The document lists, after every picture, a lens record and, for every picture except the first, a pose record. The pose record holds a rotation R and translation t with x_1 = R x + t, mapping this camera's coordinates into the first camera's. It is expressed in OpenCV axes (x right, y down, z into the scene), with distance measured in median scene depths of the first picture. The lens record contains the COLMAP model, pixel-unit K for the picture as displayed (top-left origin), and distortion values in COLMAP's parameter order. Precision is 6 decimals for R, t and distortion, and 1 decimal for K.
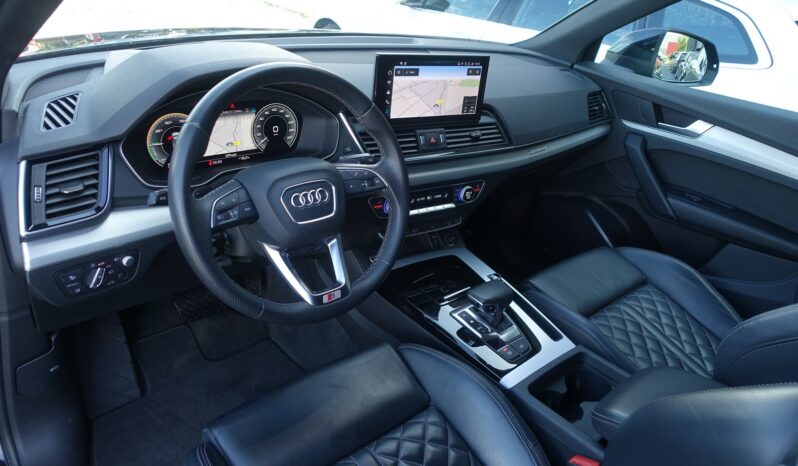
lens RADIAL K [[550.9, 0, 399.0], [0, 550.9, 233.0], [0, 0, 1]] dist [-0.012048, -0.001689]
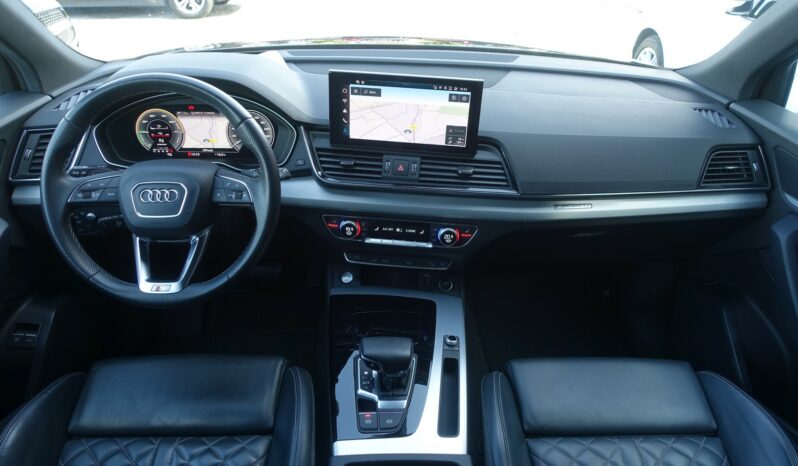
lens RADIAL K [[550.9, 0, 399.0], [0, 550.9, 233.0], [0, 0, 1]] dist [-0.012048, -0.001689]
pose [[0.781293, 0.232665, -0.579179, 0.608145], [-0.237795, 0.968901, 0.068443, -0.127133], [0.577091, 0.084252, 0.812322, 0.271832]]
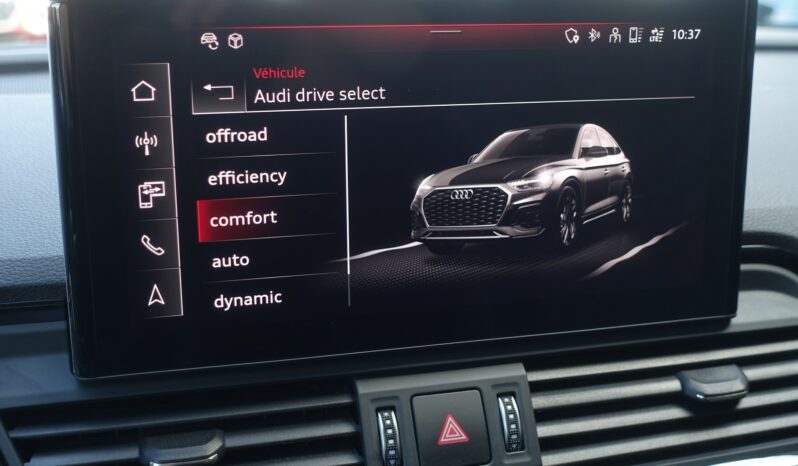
lens RADIAL K [[1011.5, 0, 399.0], [0, 1011.5, 233.0], [0, 0, 1]] dist [-0.010639, -0.031488]
pose [[0.952374, -0.033169, -0.303123, 0.151600], [-0.036684, 0.974384, -0.221878, -0.157527], [0.302718, 0.222431, 0.926761, 0.657238]]
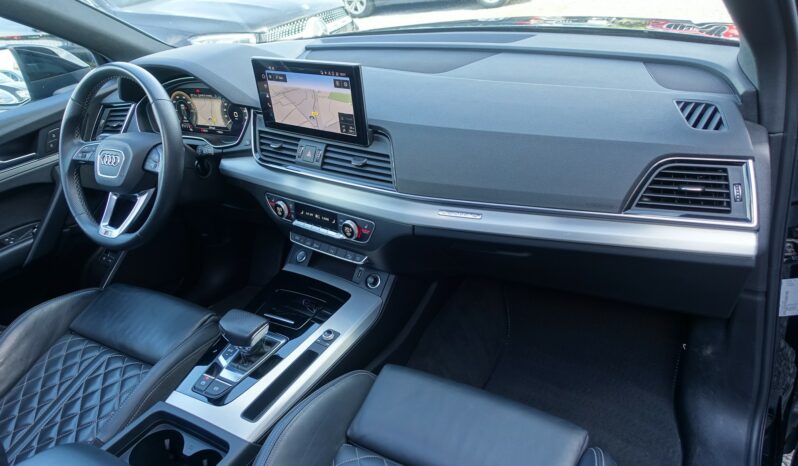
lens RADIAL K [[550.9, 0, 399.0], [0, 550.9, 233.0], [0, 0, 1]] dist [-0.012048, -0.001689]
pose [[0.318404, 0.333289, -0.887433, 0.955622], [-0.296133, 0.924275, 0.240876, -0.311295], [0.900513, 0.186102, 0.392991, 0.801616]]
